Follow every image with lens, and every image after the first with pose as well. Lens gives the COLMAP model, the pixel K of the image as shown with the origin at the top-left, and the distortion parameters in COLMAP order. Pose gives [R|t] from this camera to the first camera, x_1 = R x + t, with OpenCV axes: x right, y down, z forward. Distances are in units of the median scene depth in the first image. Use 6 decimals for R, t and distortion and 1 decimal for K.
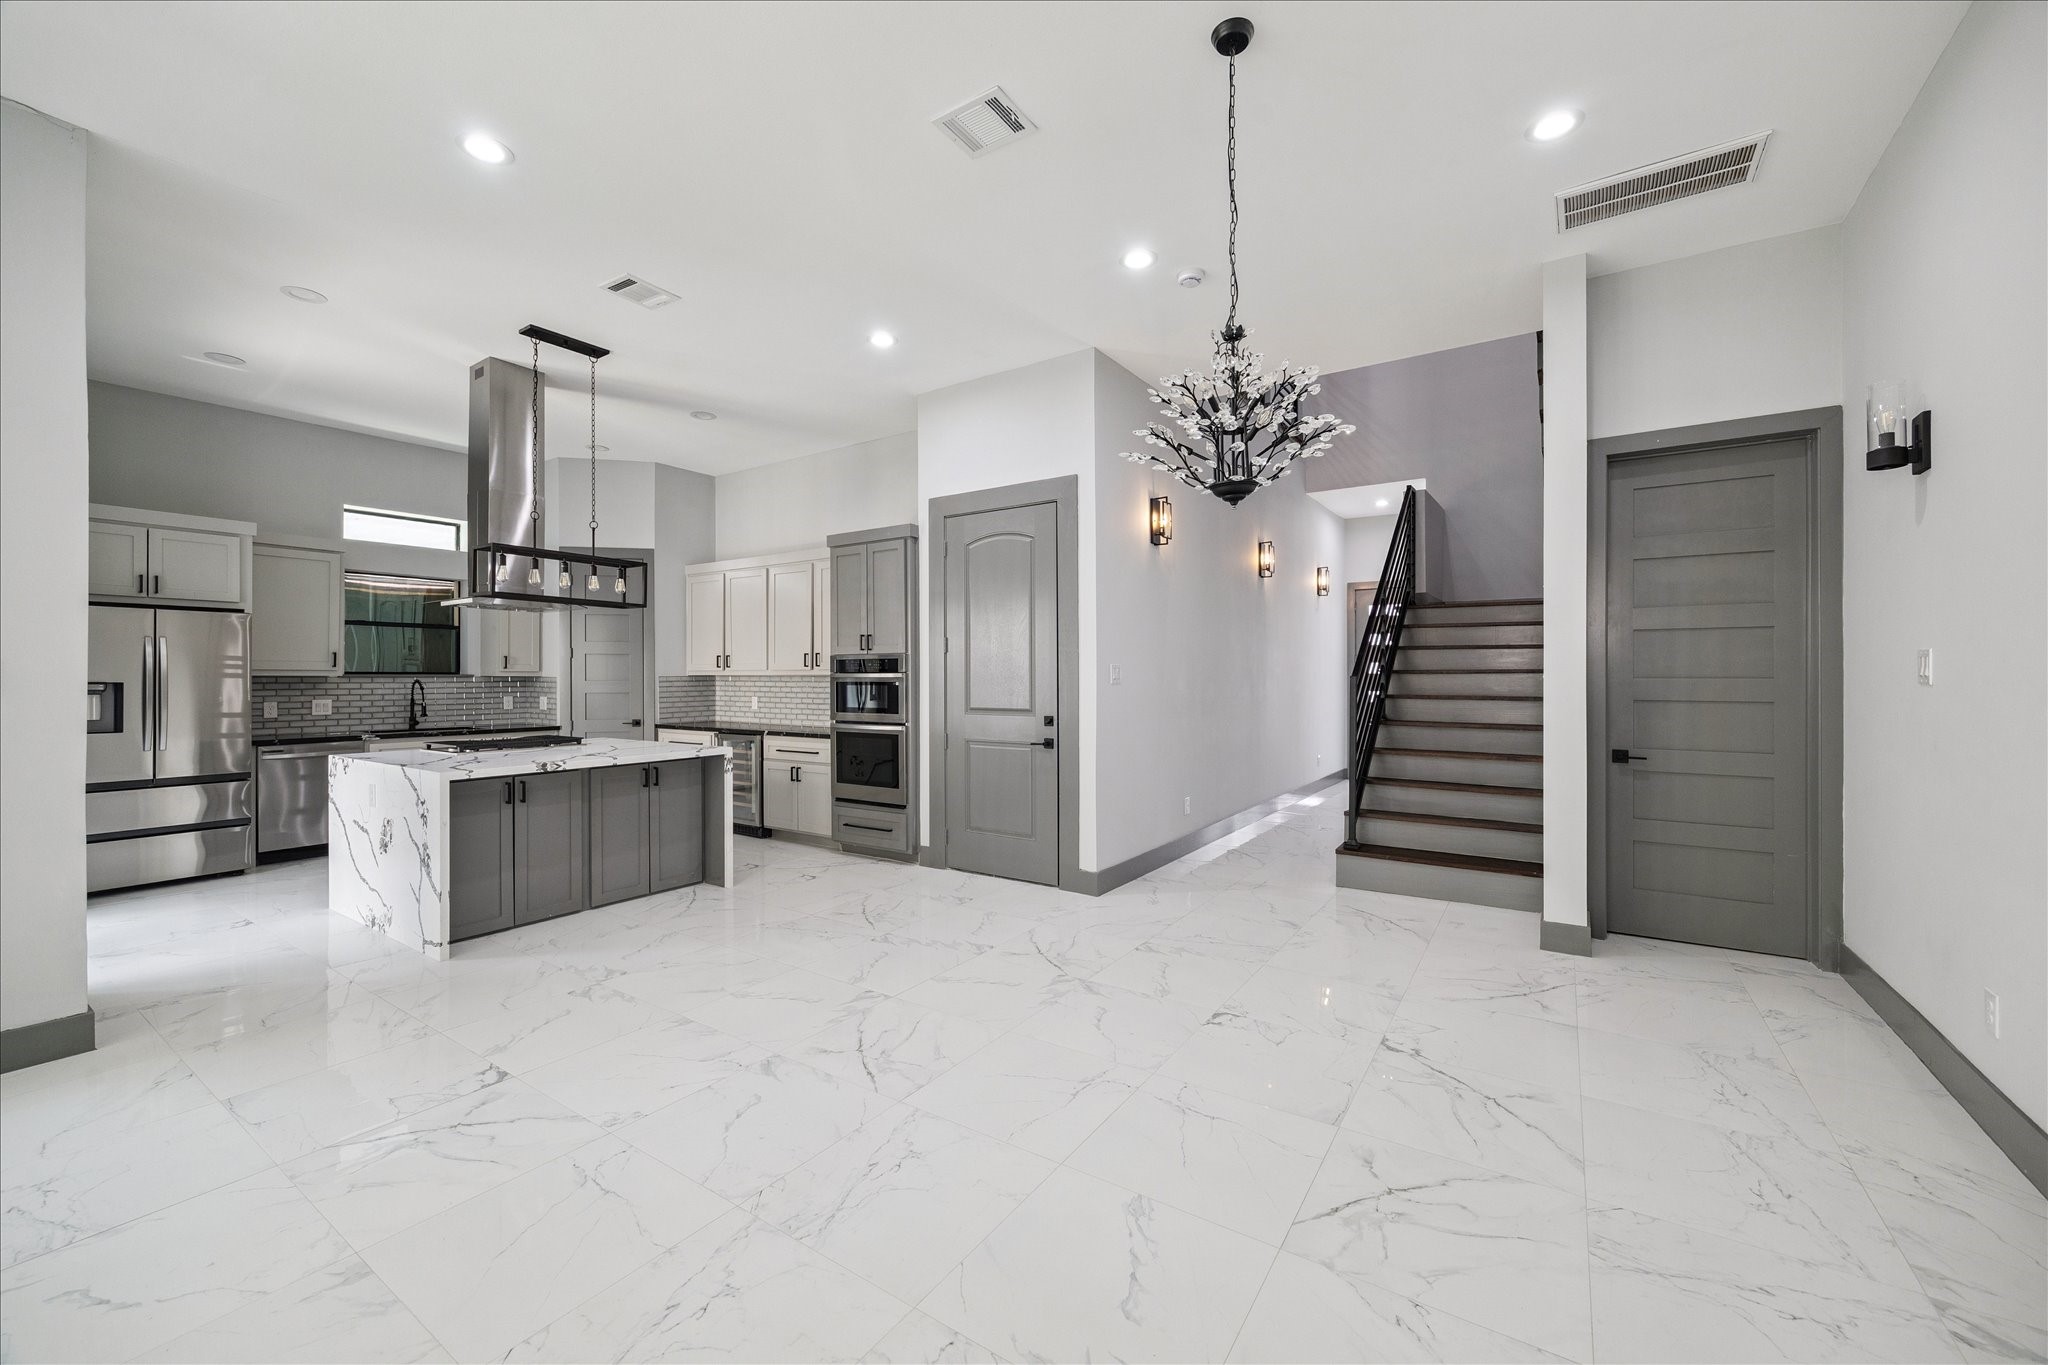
lens RADIAL K [[820.4, 0, 1009.8], [0, 820.4, 676.3], [0, 0, 1]] dist [-0.003606, 0.002751]
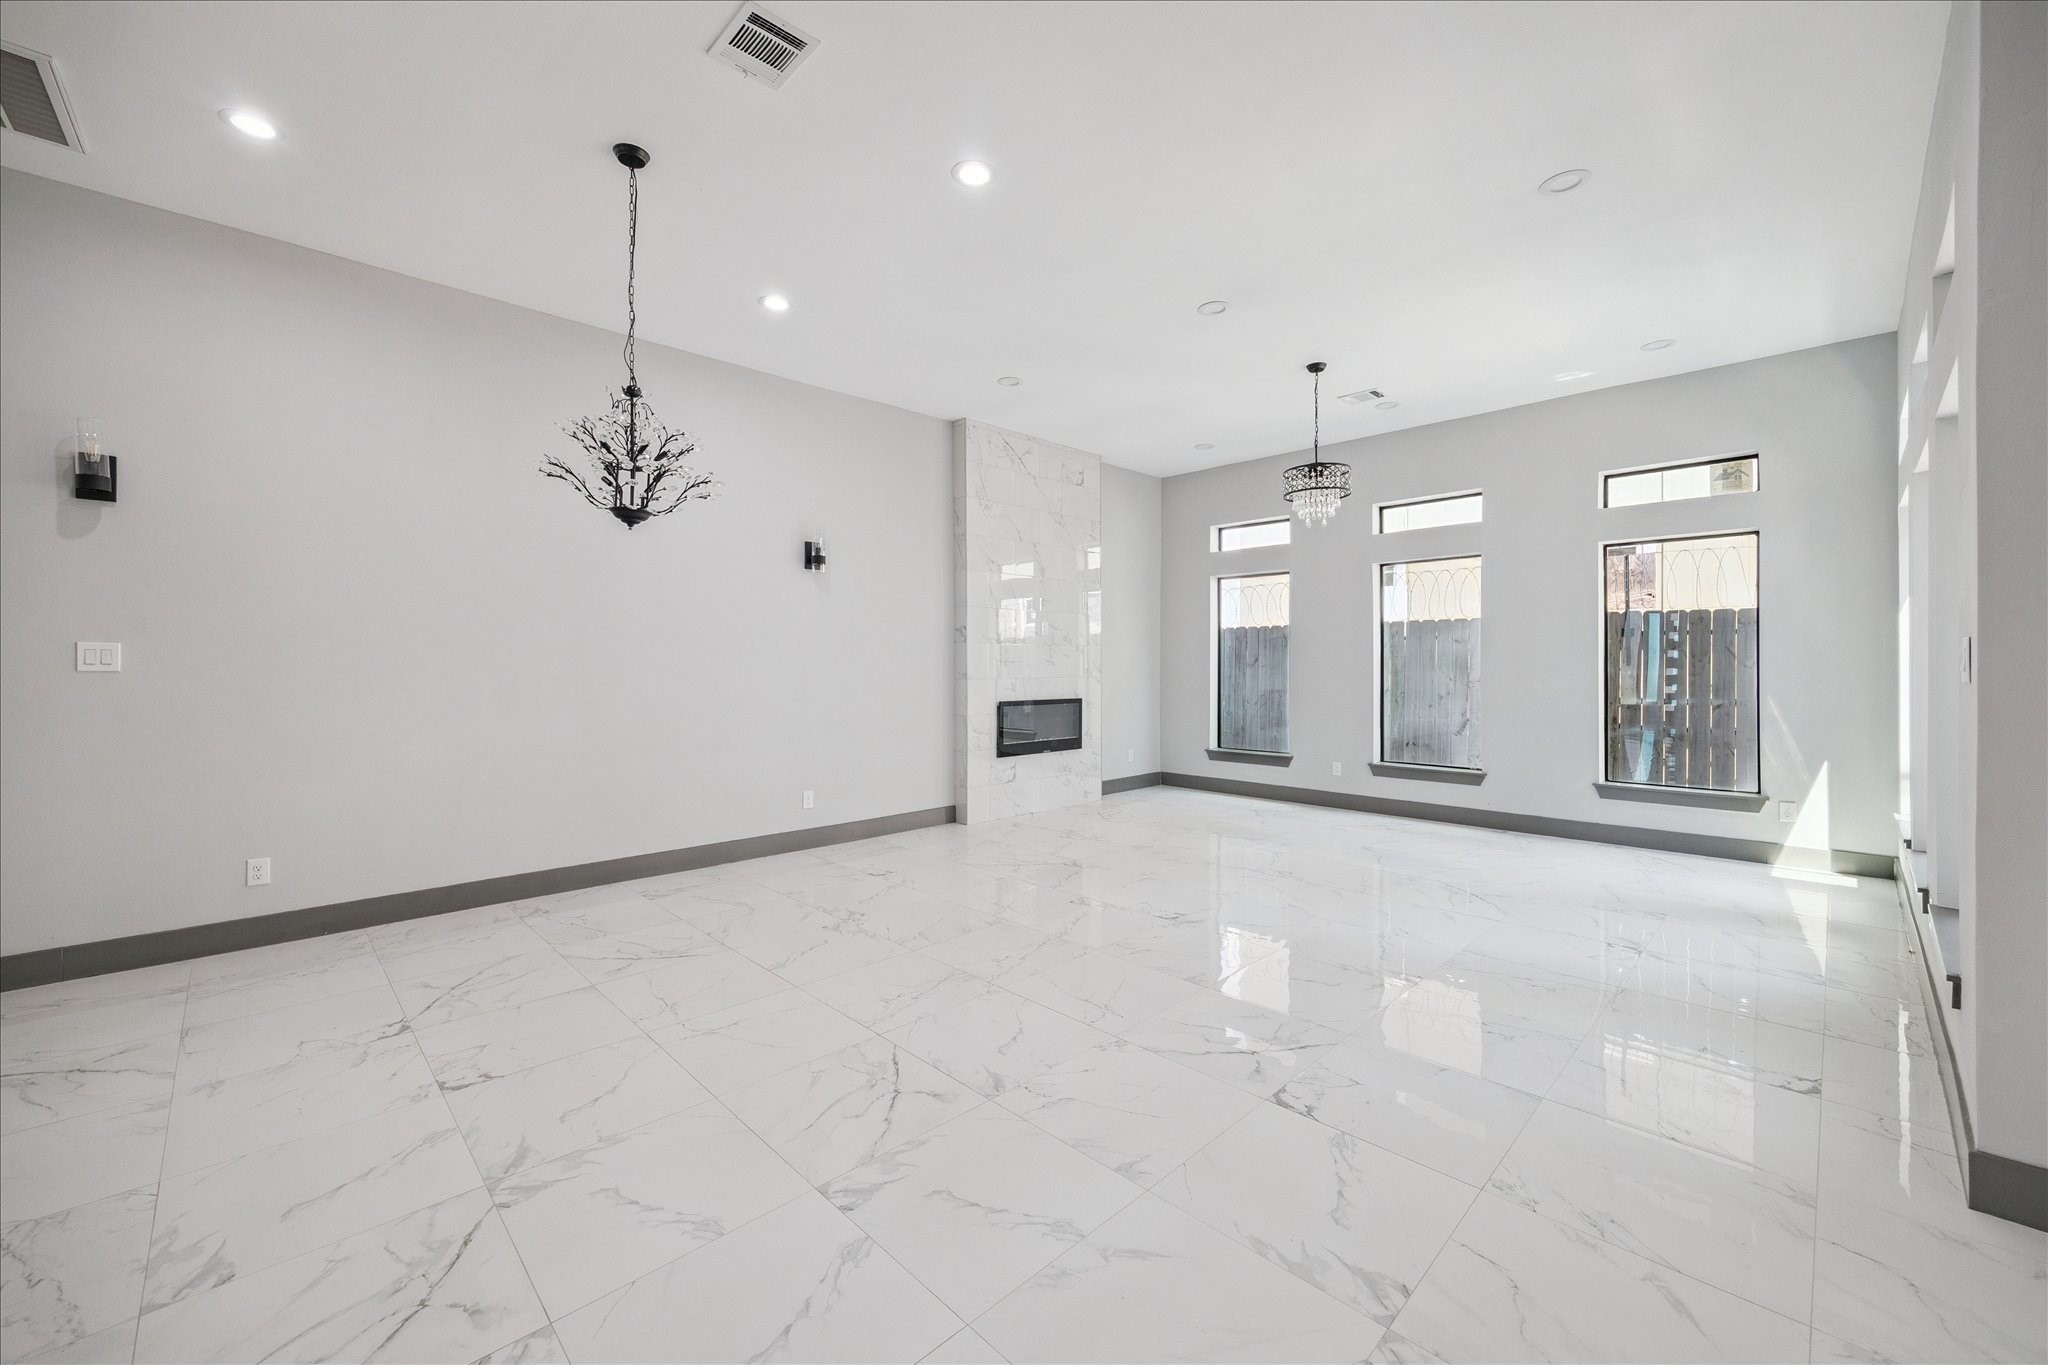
lens RADIAL K [[820.4, 0, 1021.3], [0, 820.4, 671.5], [0, 0, 1]] dist [-0.003606, 0.002751]
pose [[-0.983360, 0.003069, 0.181643, -0.458699], [0.004075, 0.999978, 0.005168, 0.003552], [-0.181623, 0.005822, -0.983351, 1.774770]]
